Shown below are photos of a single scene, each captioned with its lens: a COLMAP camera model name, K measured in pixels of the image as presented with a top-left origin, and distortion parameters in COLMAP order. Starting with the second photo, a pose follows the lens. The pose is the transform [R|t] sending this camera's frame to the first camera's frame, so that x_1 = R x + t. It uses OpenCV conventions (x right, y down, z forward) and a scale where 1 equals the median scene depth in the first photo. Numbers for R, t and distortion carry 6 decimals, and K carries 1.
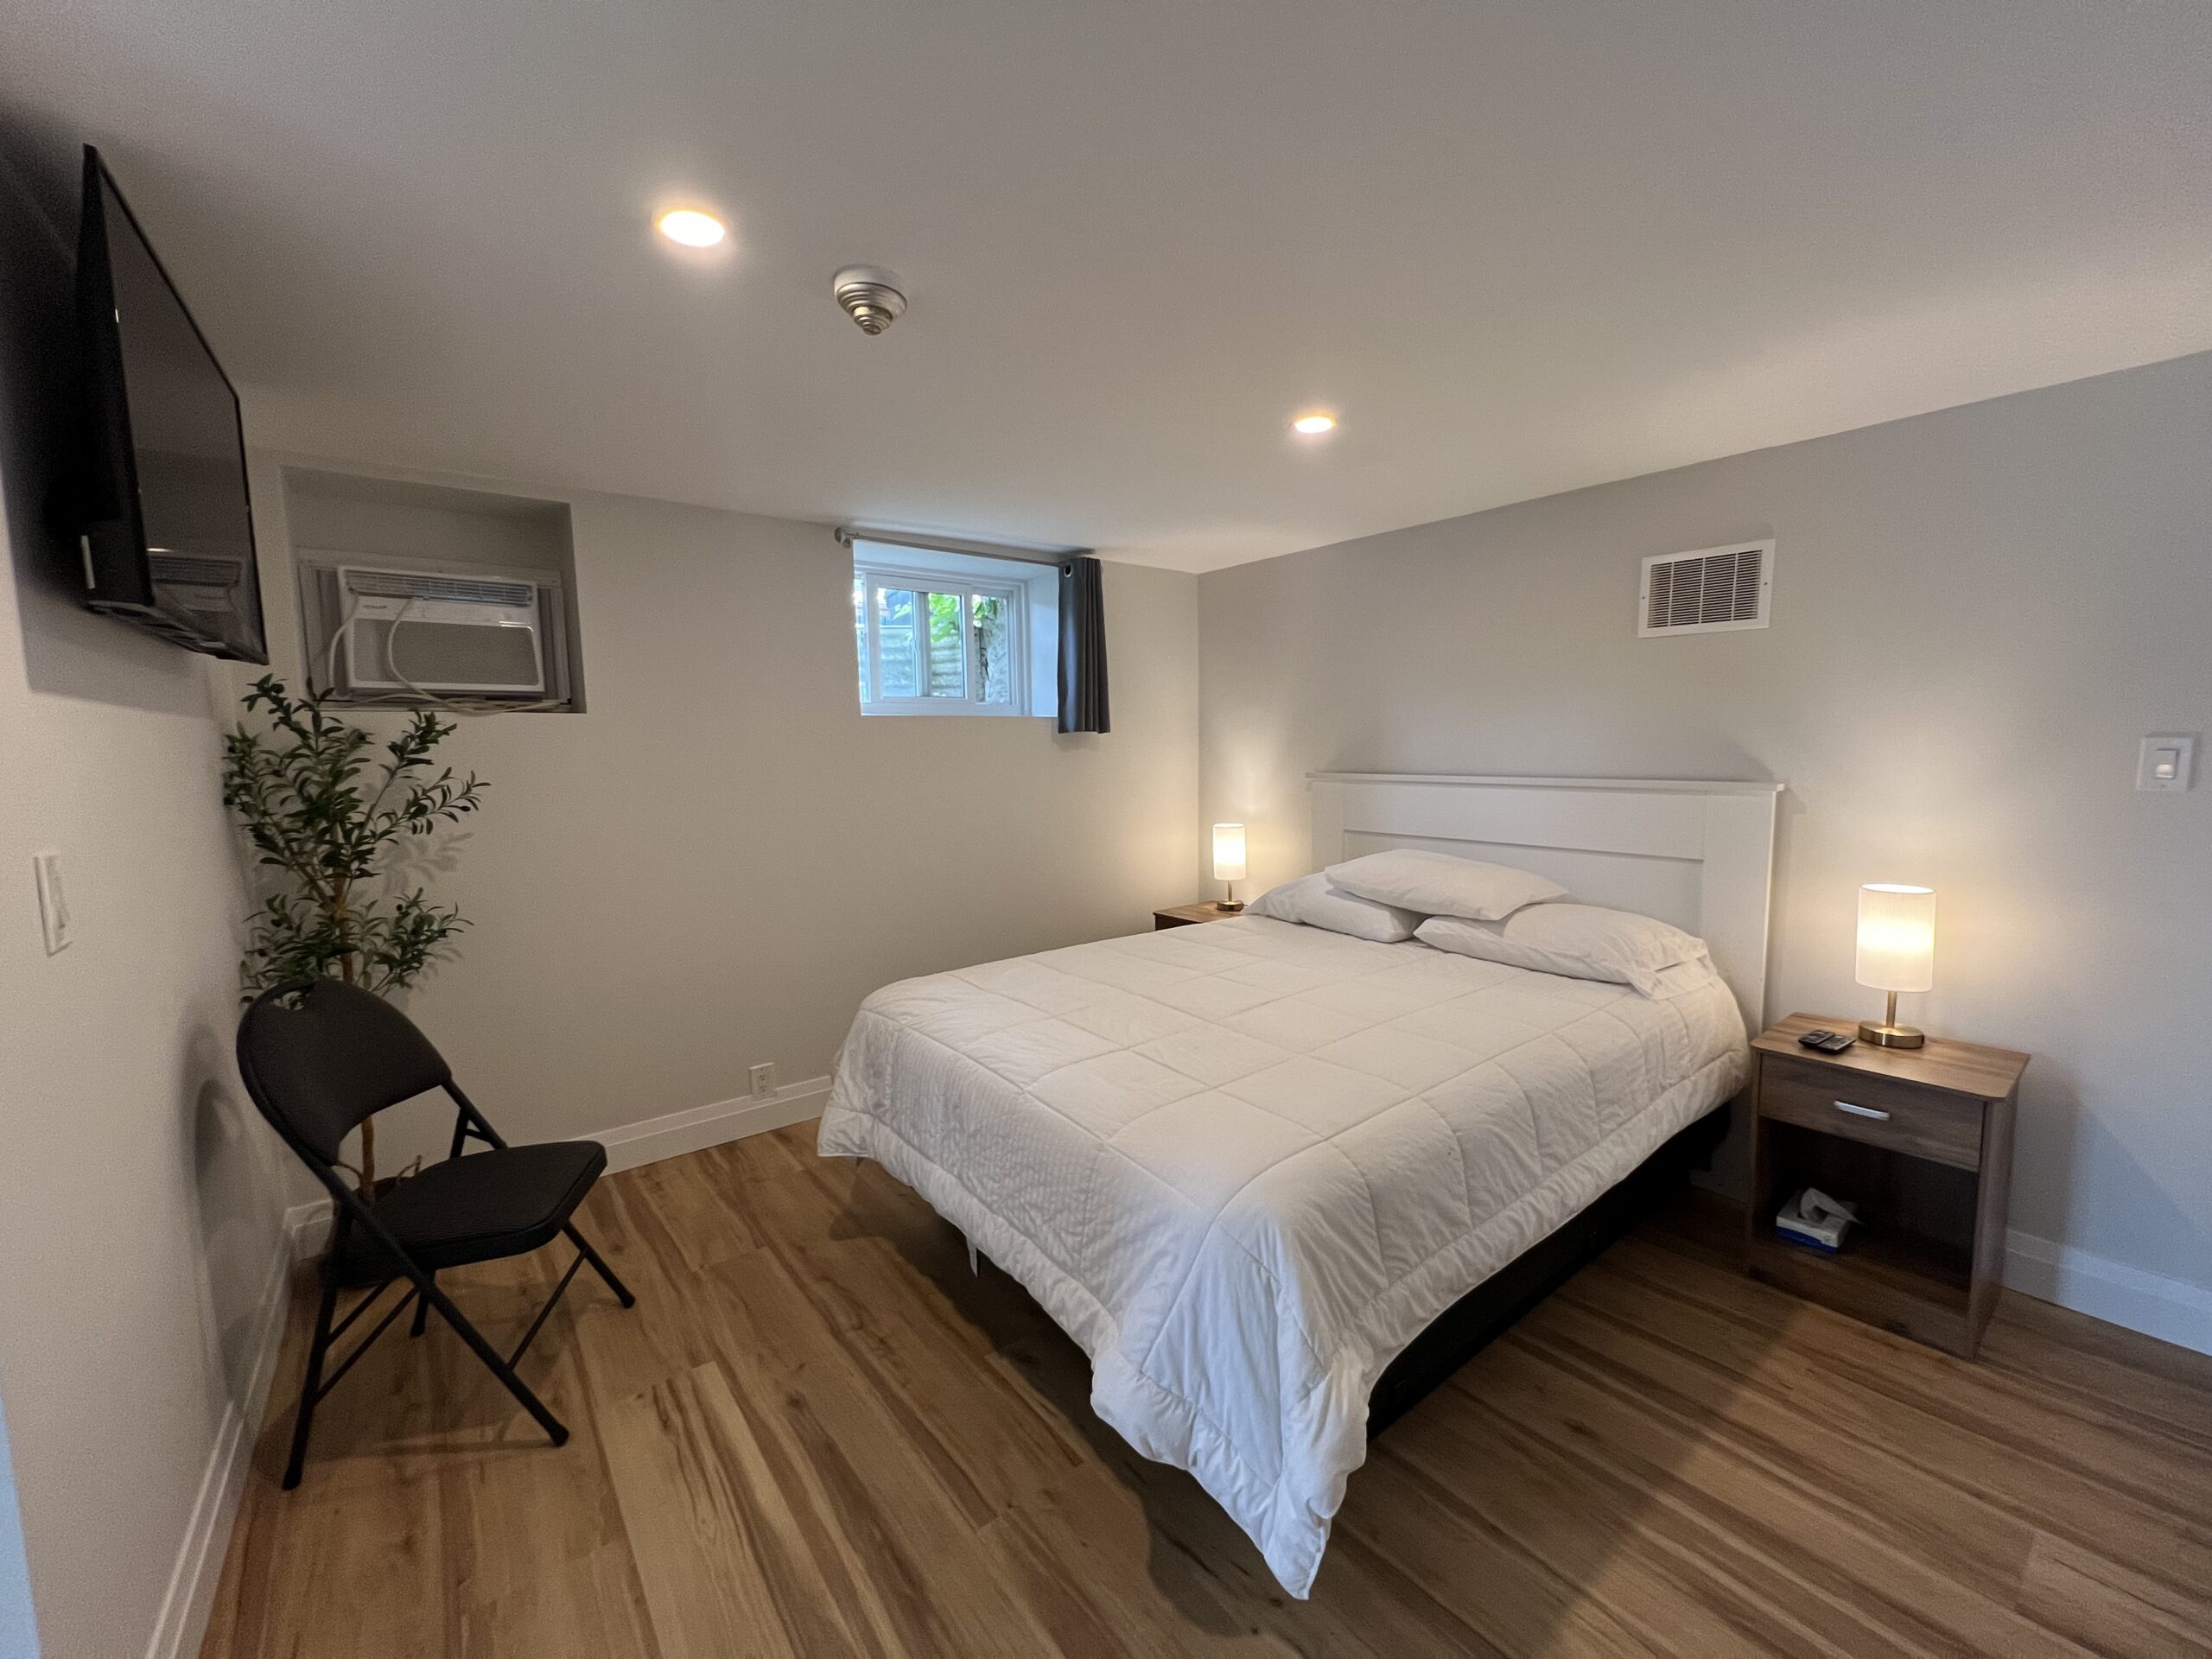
lens RADIAL K [[883.4, 0, 1106.0], [0, 883.4, 829.5], [0, 0, 1]] dist [0.003901, 0.000194]
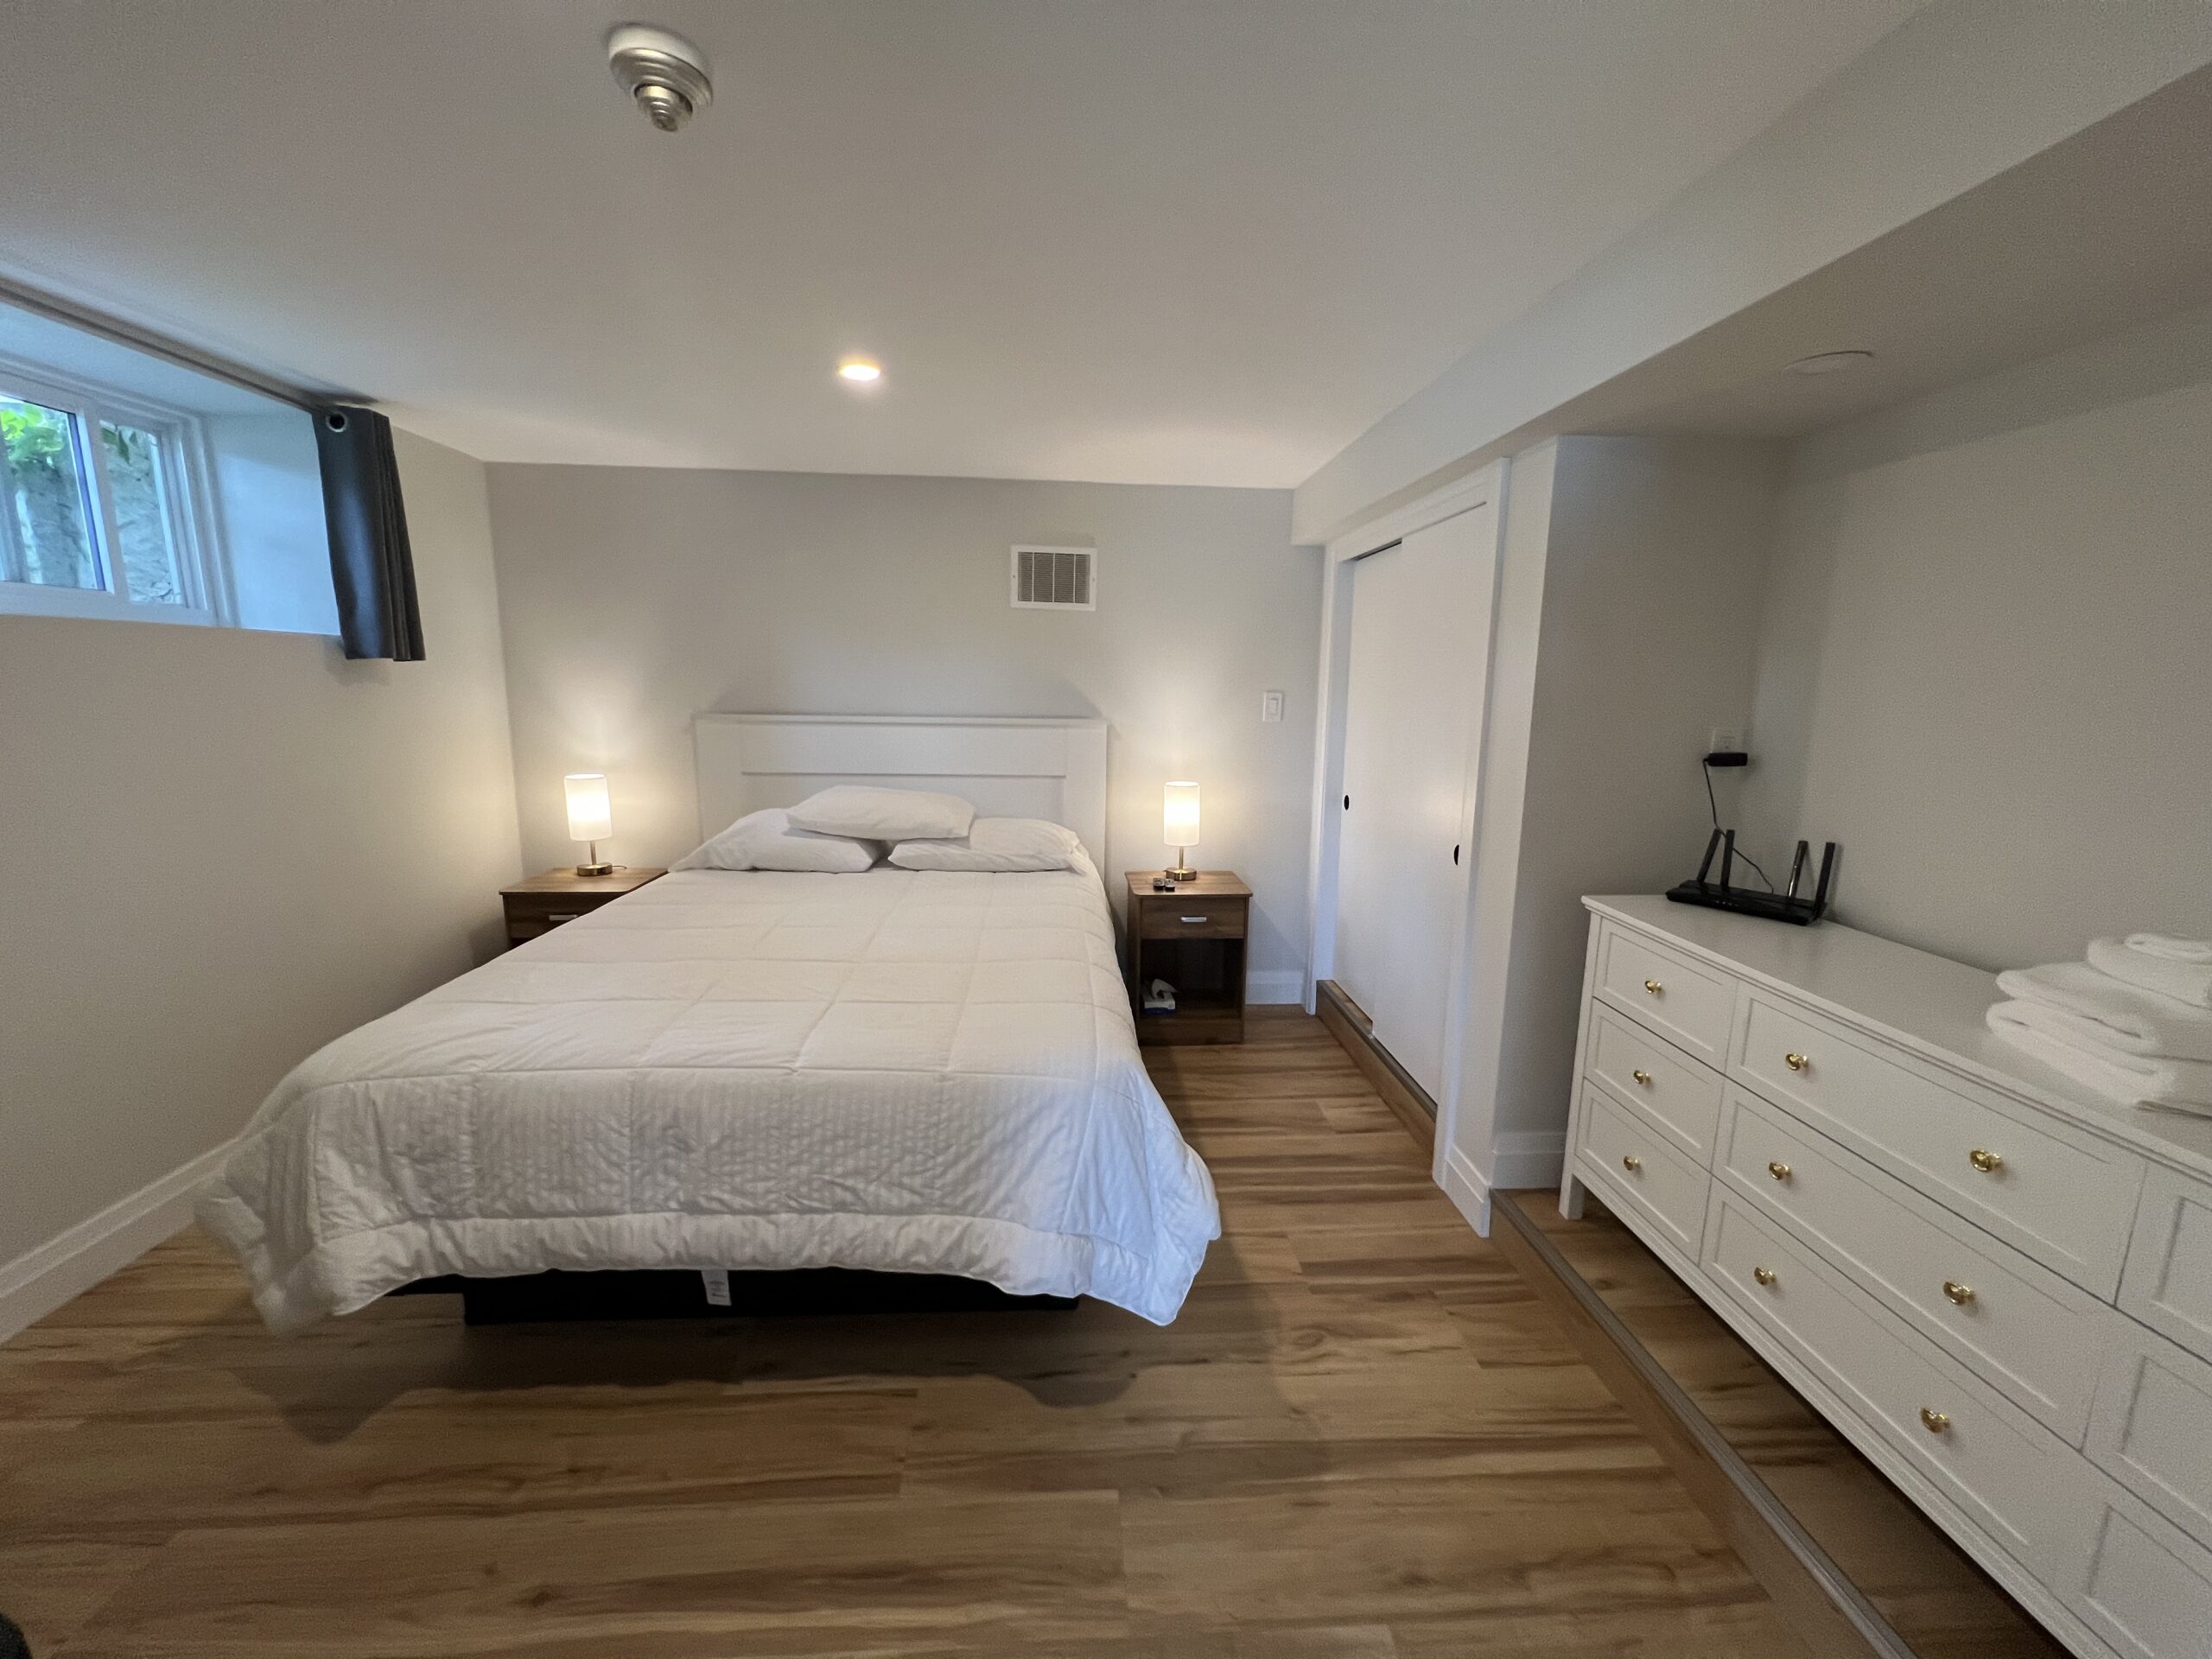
lens RADIAL K [[892.4, 0, 1097.5], [0, 892.4, 826.7], [0, 0, 1]] dist [-0.000374, 0.000069]
pose [[0.569114, -0.108310, 0.815094, -0.529074], [0.057067, 0.994099, 0.092251, -0.014151], [-0.820276, -0.005986, 0.571937, 0.187001]]
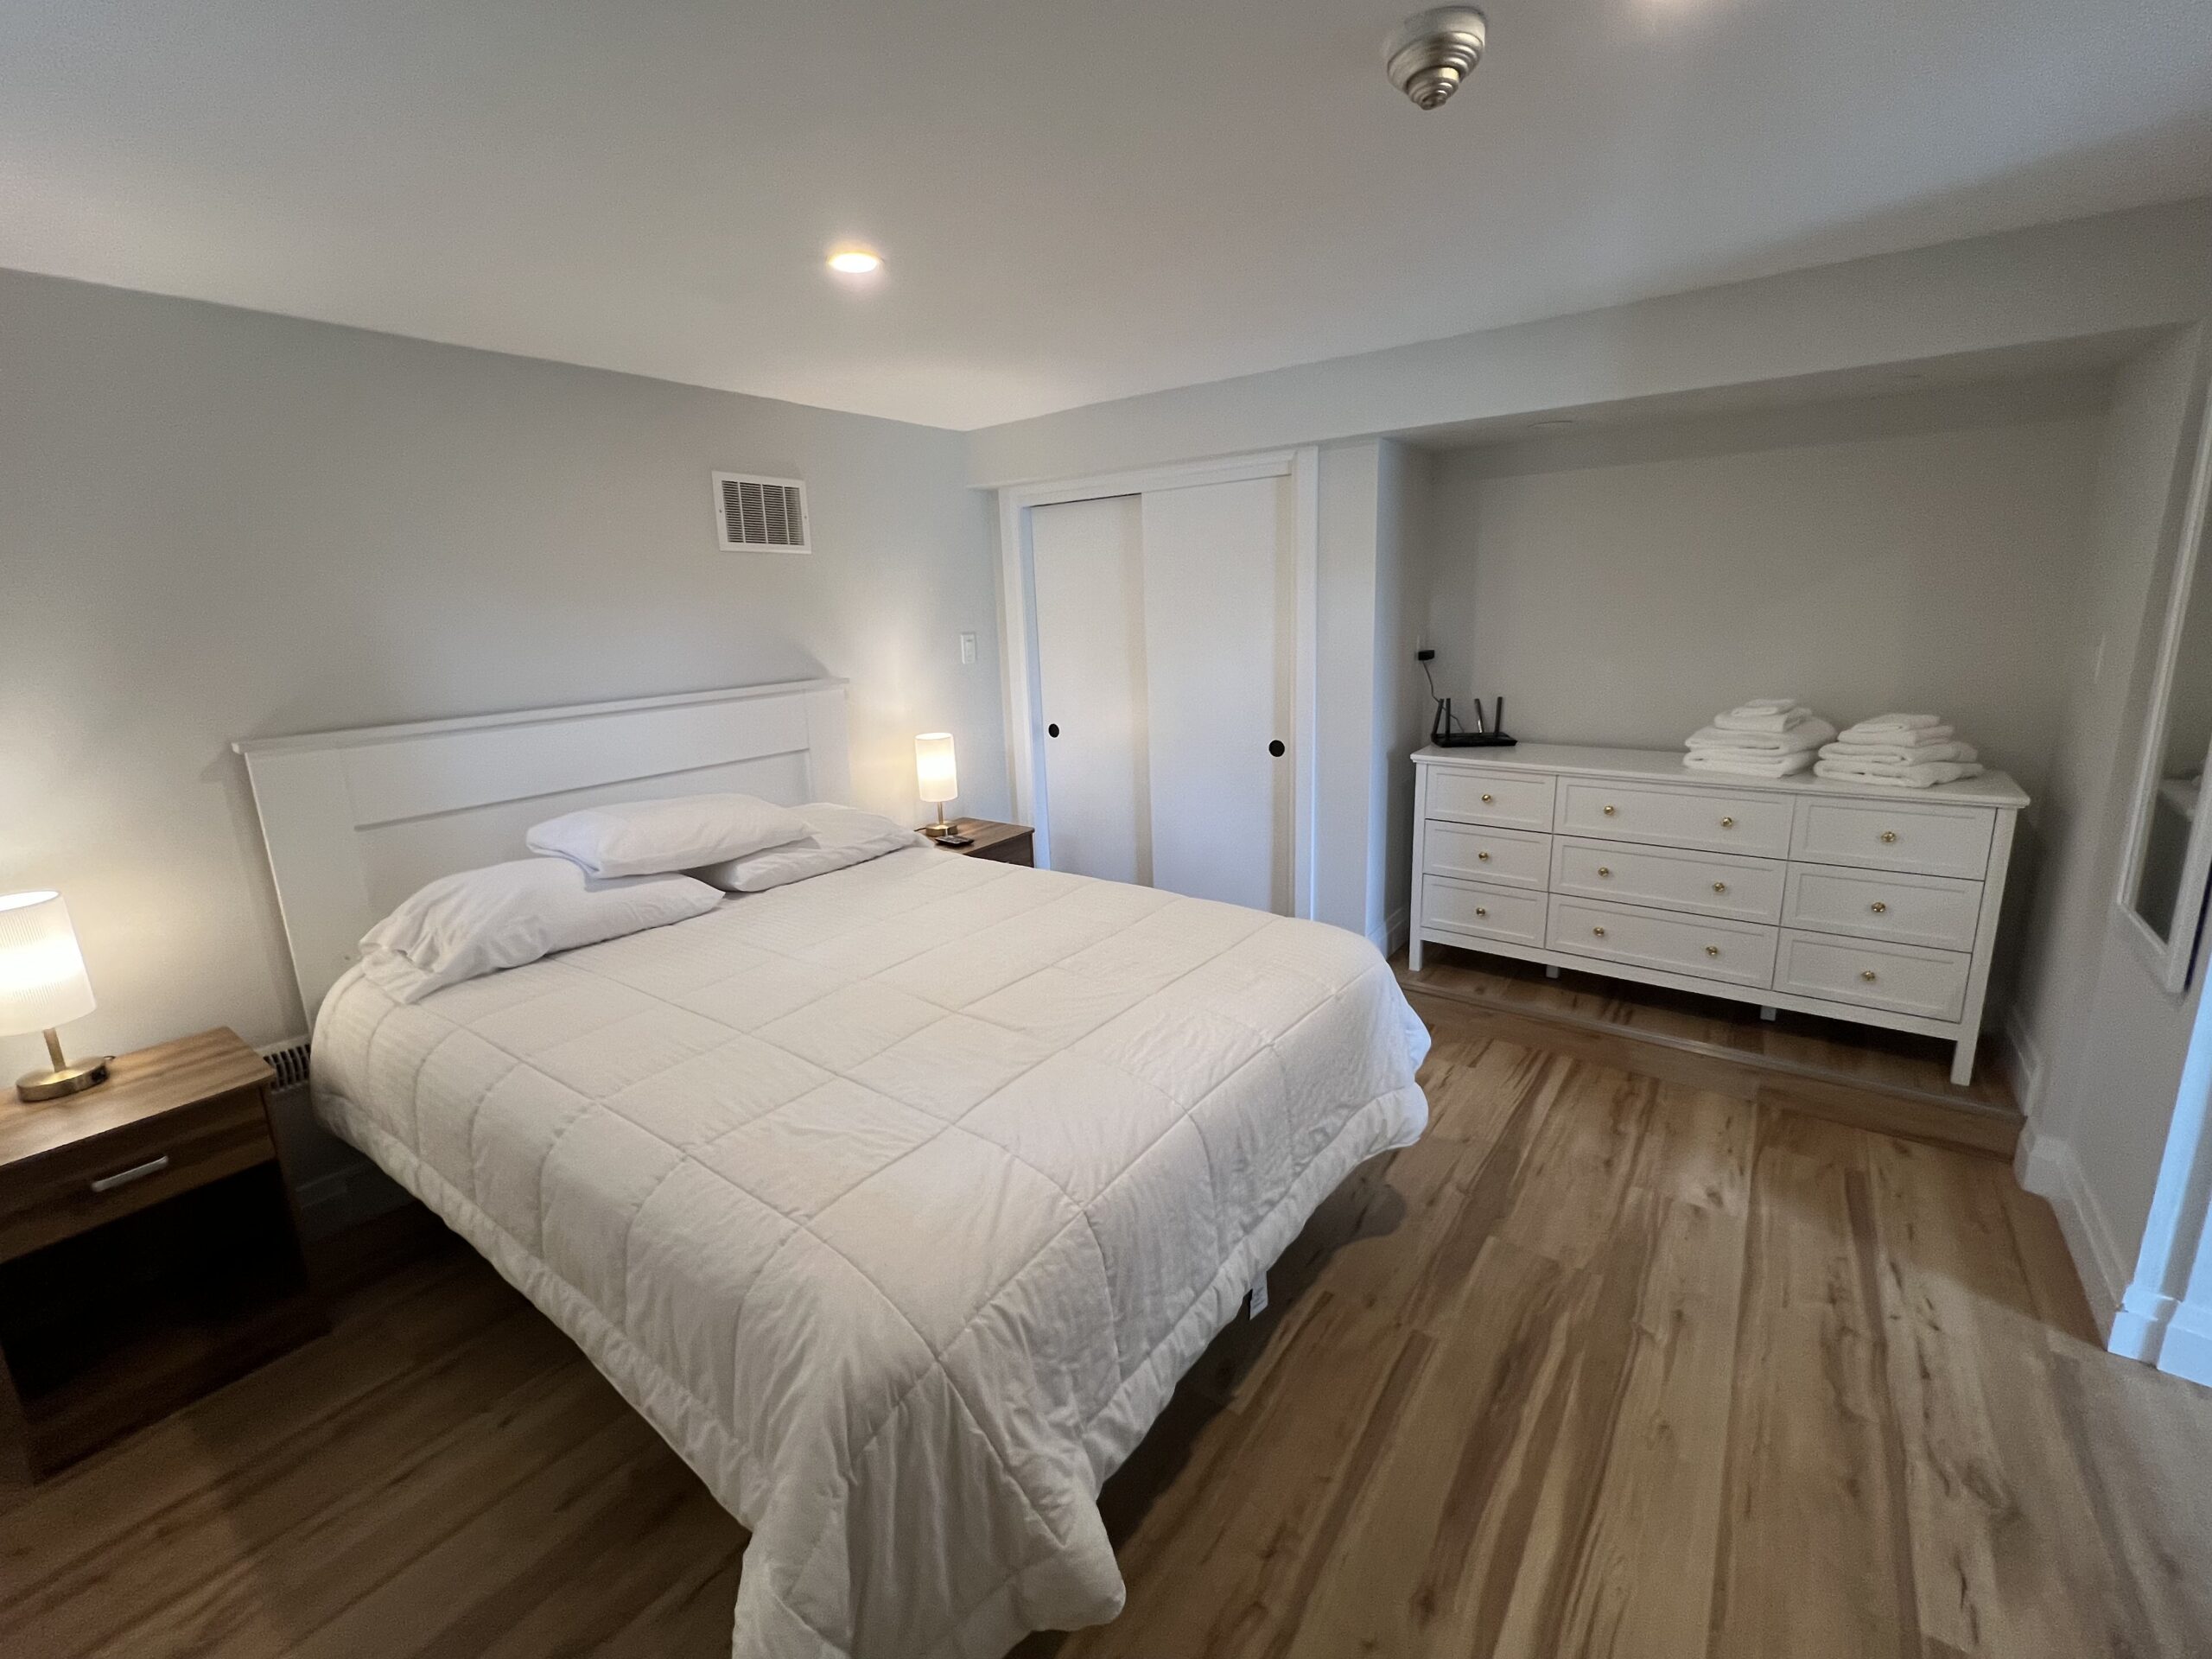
lens RADIAL K [[937.4, 0, 1091.4], [0, 937.4, 802.9], [0, 0, 1]] dist [-0.000099, 0.000534]
pose [[-0.262321, -0.178355, 0.948355, -0.747910], [0.138290, 0.965679, 0.219864, -0.141534], [-0.955020, 0.188823, -0.228653, 1.117736]]
